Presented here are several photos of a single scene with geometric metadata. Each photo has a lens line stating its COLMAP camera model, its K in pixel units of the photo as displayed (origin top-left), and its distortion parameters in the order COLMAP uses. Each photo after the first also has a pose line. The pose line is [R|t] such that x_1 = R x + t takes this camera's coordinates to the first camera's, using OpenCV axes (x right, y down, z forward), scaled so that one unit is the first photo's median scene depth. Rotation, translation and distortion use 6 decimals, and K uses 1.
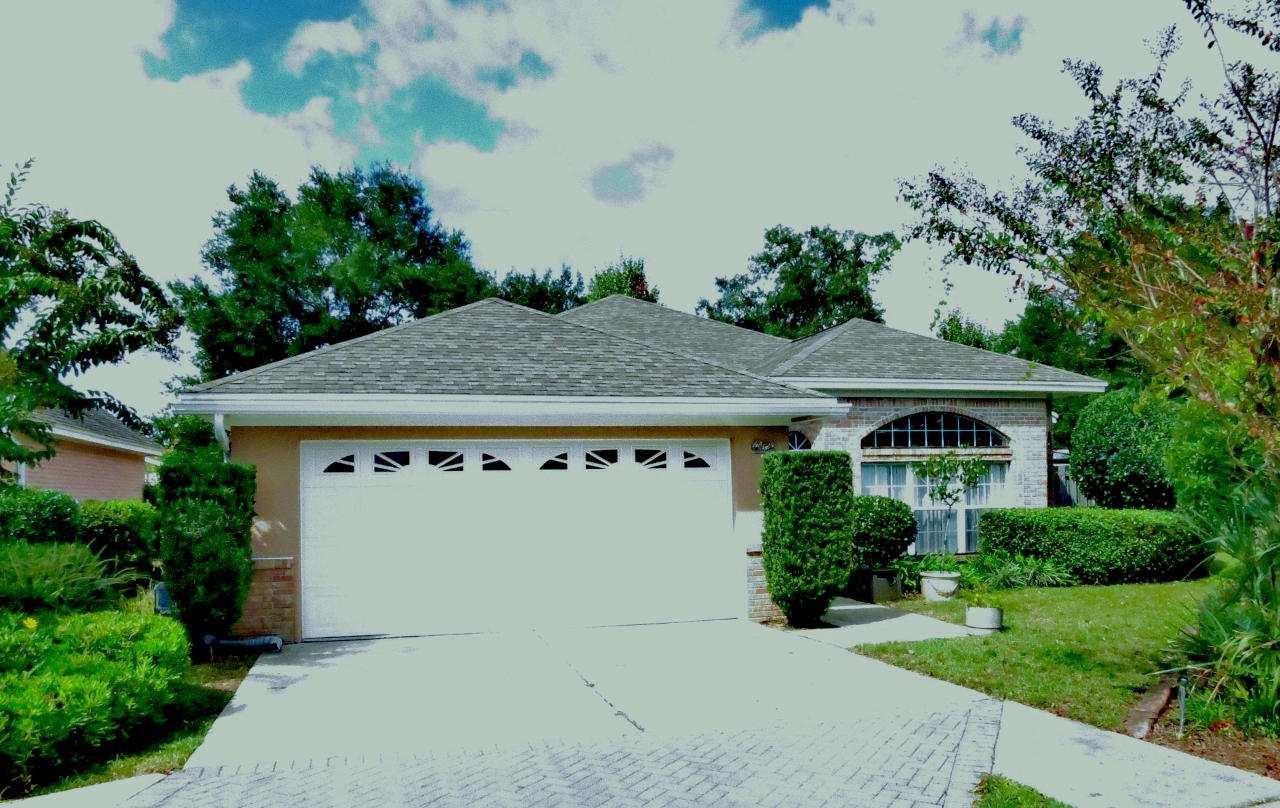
lens RADIAL K [[953.7, 0, 668.0], [0, 953.7, 494.0], [0, 0, 1]] dist [-0.008825, -0.002226]
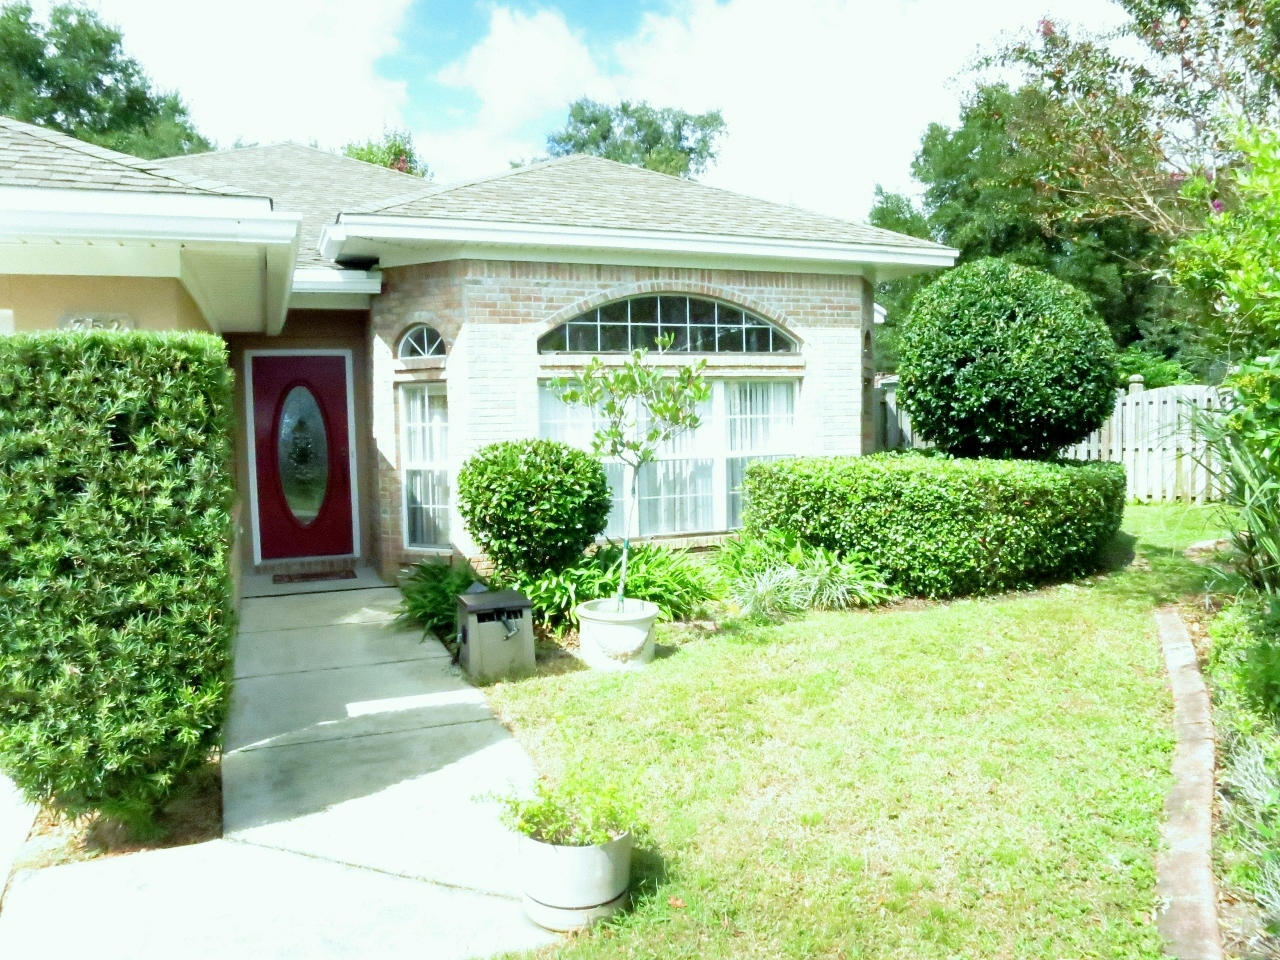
lens RADIAL K [[893.6, 0, 639.7], [0, 893.6, 476.4], [0, 0, 1]] dist [-0.031170, -0.002929]
pose [[0.995596, -0.007026, 0.093484, 0.217092], [0.000604, 0.997647, 0.068553, -0.011548], [-0.093746, -0.068195, 0.993258, 0.471901]]
